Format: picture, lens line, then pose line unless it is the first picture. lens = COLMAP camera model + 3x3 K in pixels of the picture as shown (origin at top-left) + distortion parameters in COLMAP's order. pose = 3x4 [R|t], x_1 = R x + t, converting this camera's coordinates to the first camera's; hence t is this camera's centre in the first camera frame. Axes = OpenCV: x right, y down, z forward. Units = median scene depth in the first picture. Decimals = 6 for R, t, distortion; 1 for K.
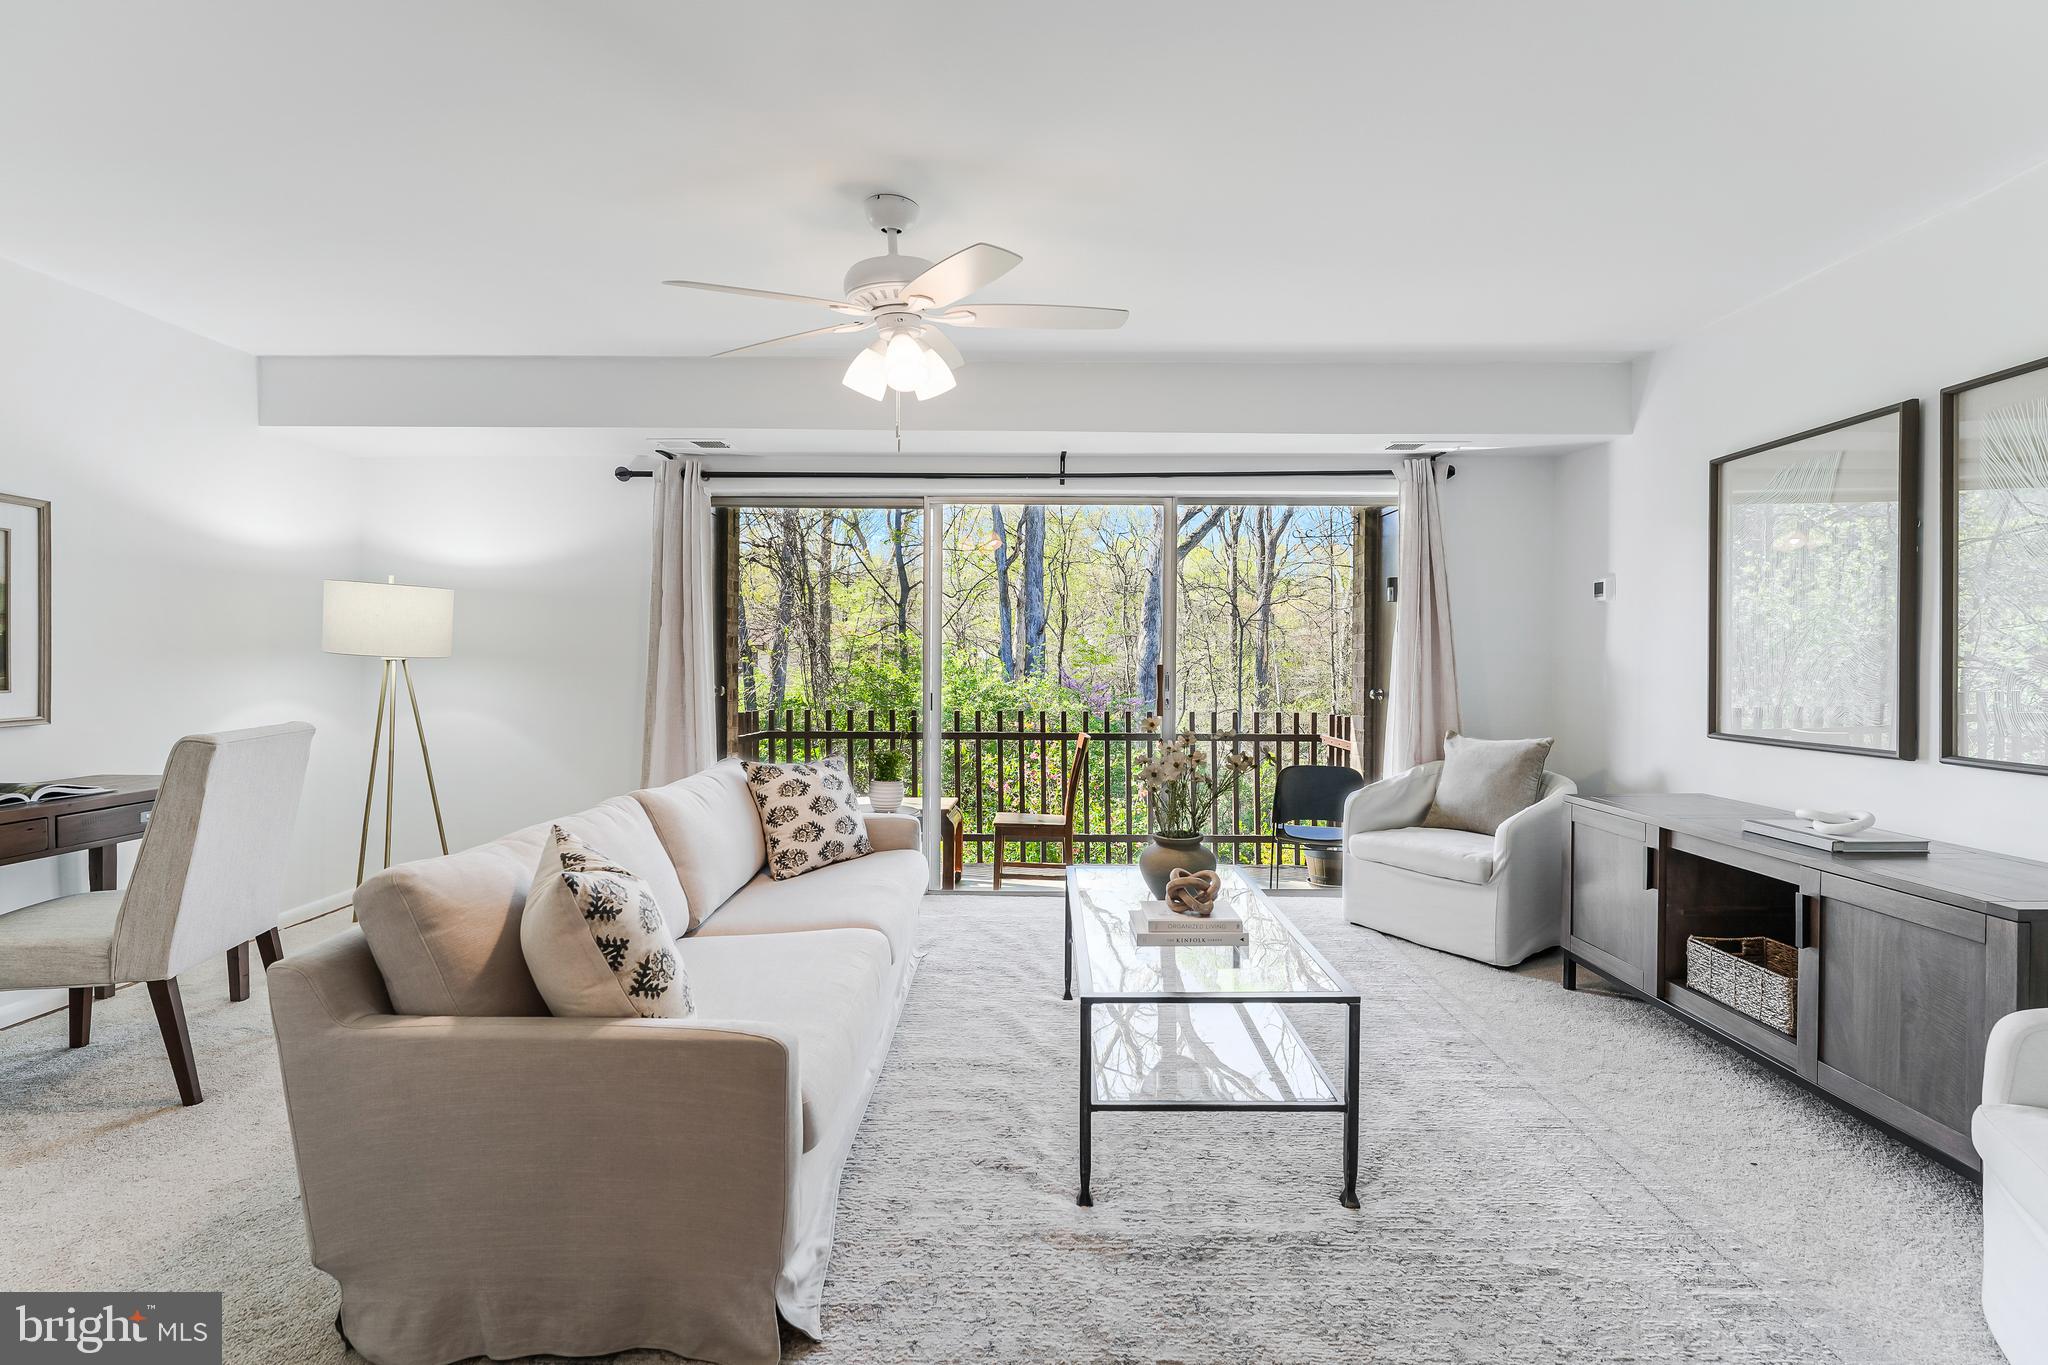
lens RADIAL K [[911.0, 0, 1026.9], [0, 911.0, 675.4], [0, 0, 1]] dist [0.000359, 0.000220]
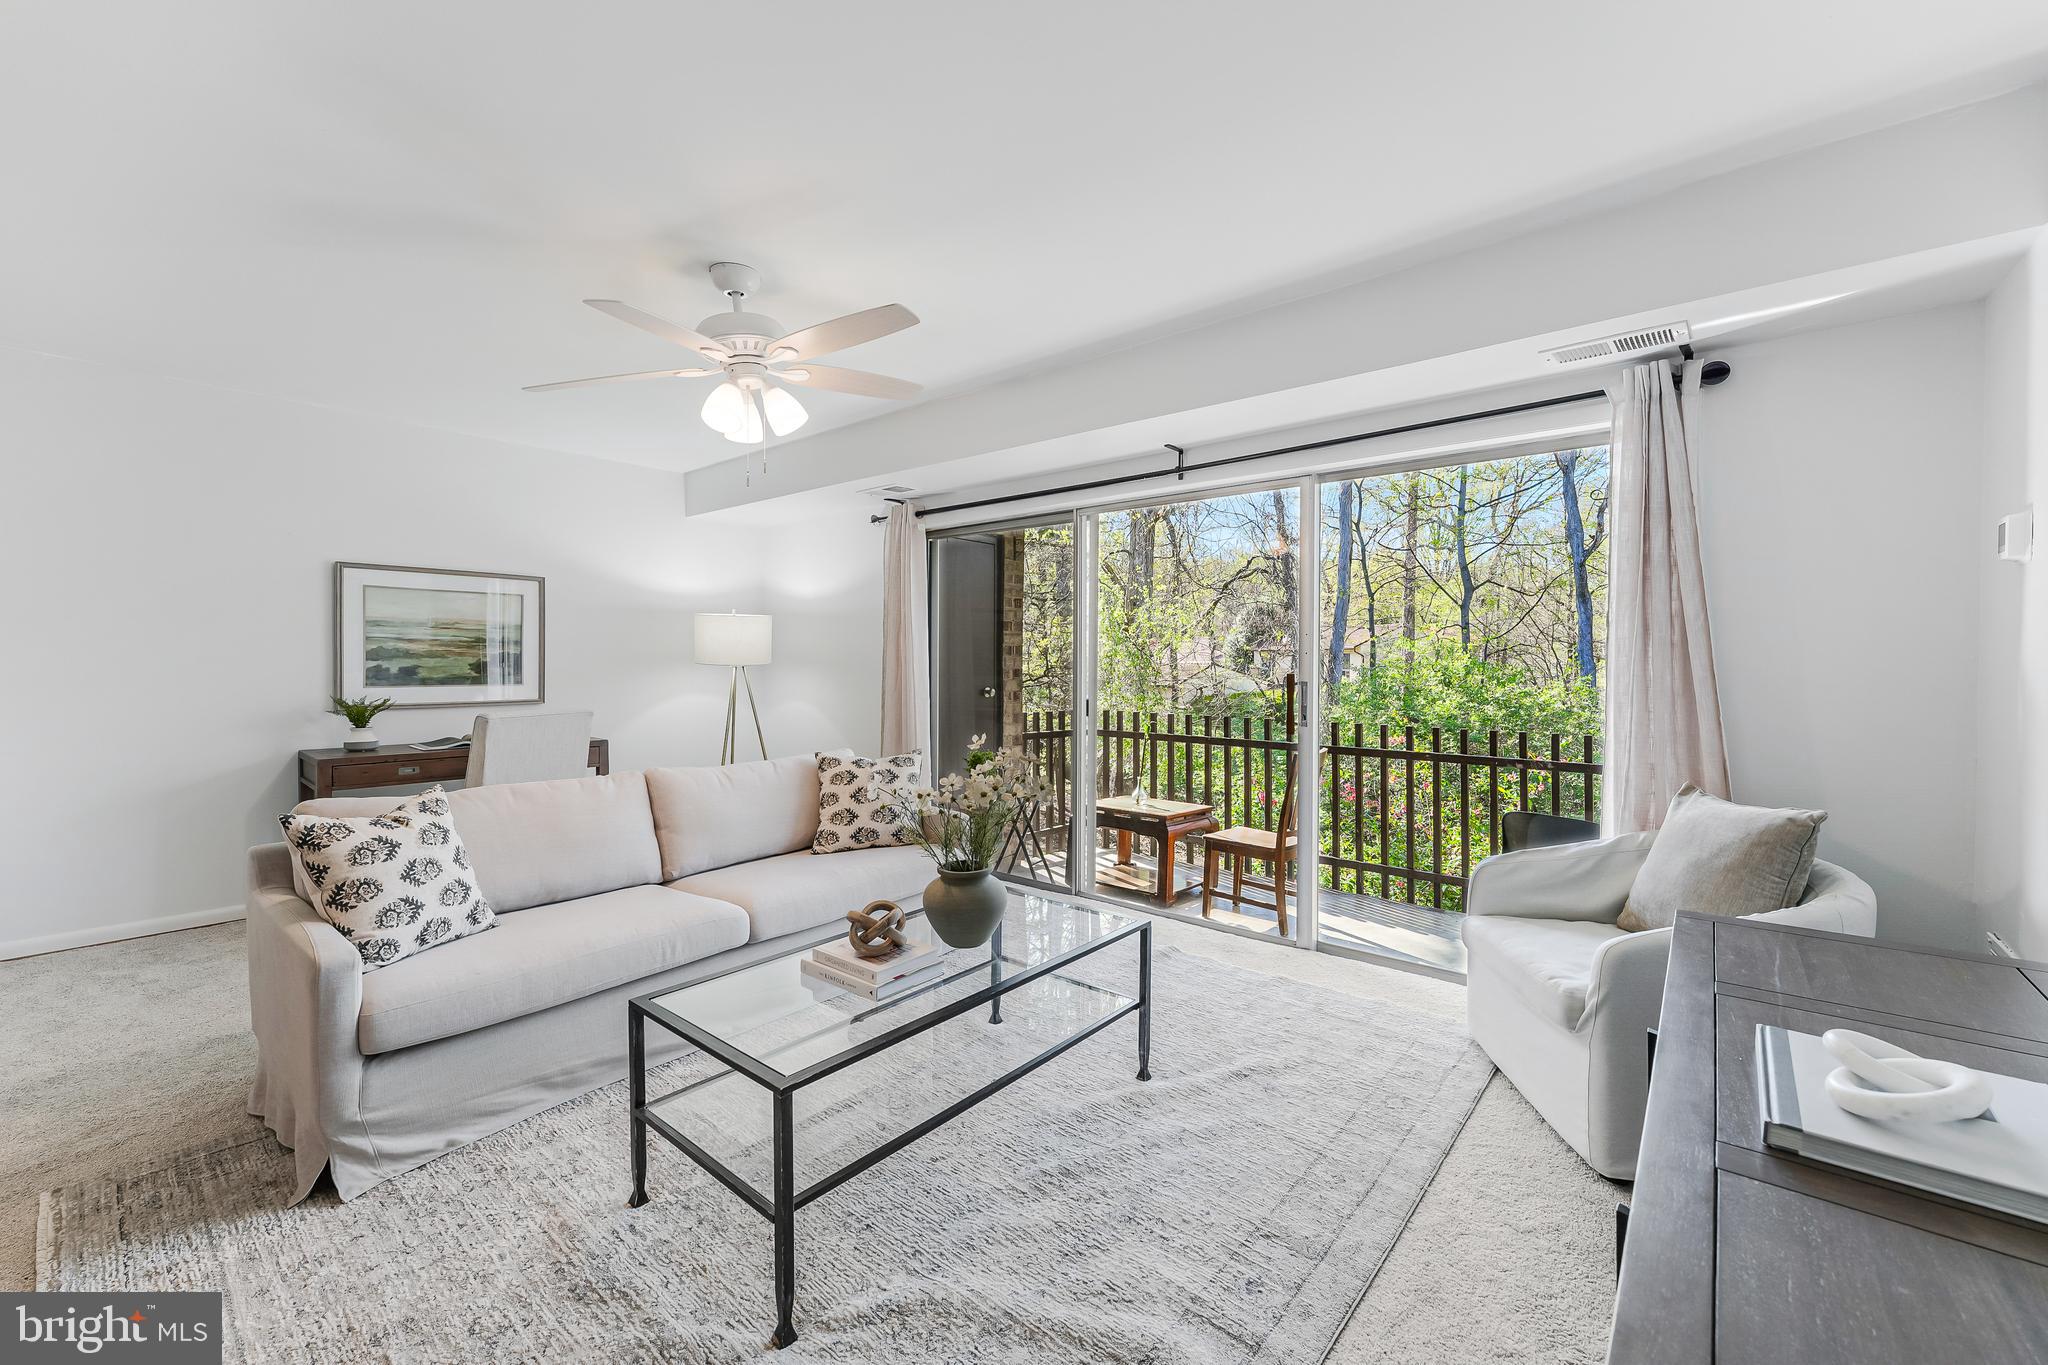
lens RADIAL K [[816.6, 0, 1025.2], [0, 816.6, 670.1], [0, 0, 1]] dist [-0.001149, -0.000222]
pose [[0.771953, 0.005473, -0.635656, 0.516452], [-0.010790, 0.999932, -0.004494, -0.010912], [0.635588, 0.010328, 0.771959, 0.296593]]
